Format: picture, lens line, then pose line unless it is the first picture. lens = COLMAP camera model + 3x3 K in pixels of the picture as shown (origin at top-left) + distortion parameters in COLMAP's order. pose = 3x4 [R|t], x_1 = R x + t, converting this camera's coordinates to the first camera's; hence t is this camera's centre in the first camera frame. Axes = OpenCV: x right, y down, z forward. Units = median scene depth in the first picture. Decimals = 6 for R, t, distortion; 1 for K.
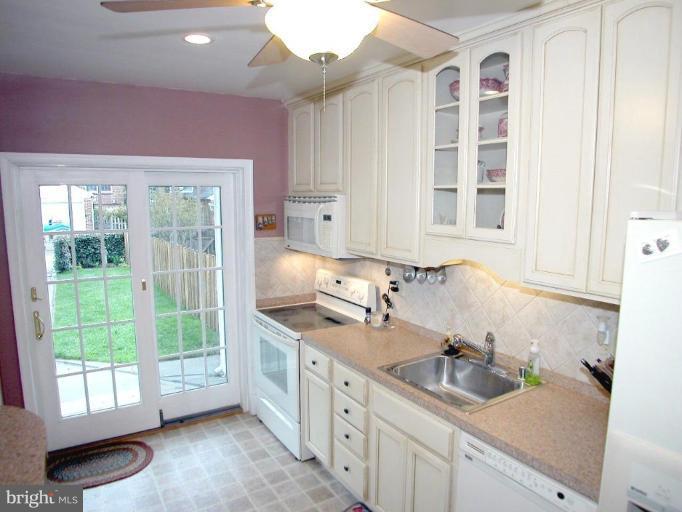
lens RADIAL K [[463.0, 0, 341.0], [0, 463.0, 256.0], [0, 0, 1]] dist [-0.119894, 0.046603]
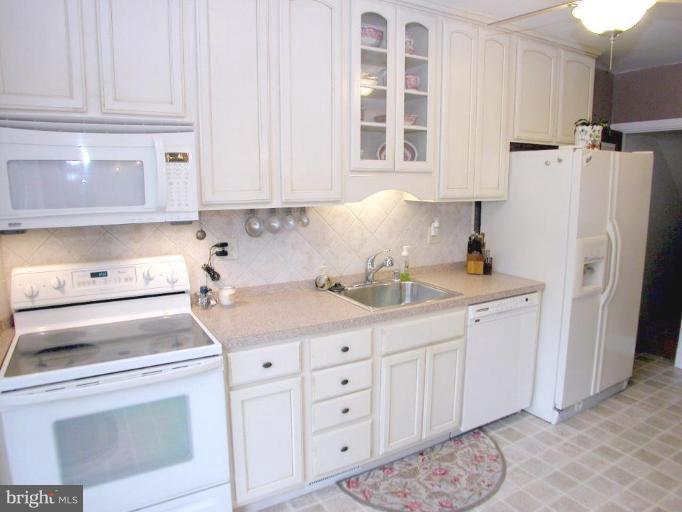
lens RADIAL K [[463.0, 0, 341.0], [0, 463.0, 256.0], [0, 0, 1]] dist [-0.119894, 0.046603]
pose [[0.031113, -0.166190, 0.985603, -0.641110], [0.125818, 0.978888, 0.161086, -0.022961], [-0.991565, 0.118994, 0.051366, 0.758572]]
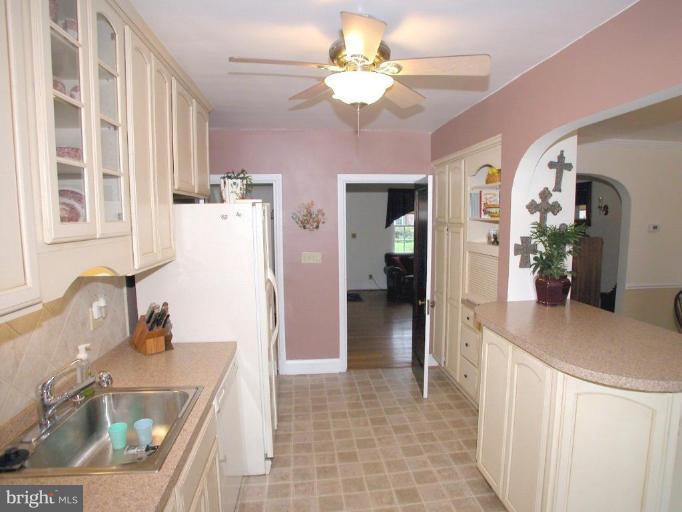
lens RADIAL K [[408.9, 0, 348.3], [0, 408.9, 261.0], [0, 0, 1]] dist [-0.112542, 0.043038]
pose [[-0.903109, -0.045327, 0.427013, -0.259586], [0.057805, 0.972530, 0.225488, -0.085335], [-0.425503, 0.228323, -0.875680, 0.959790]]
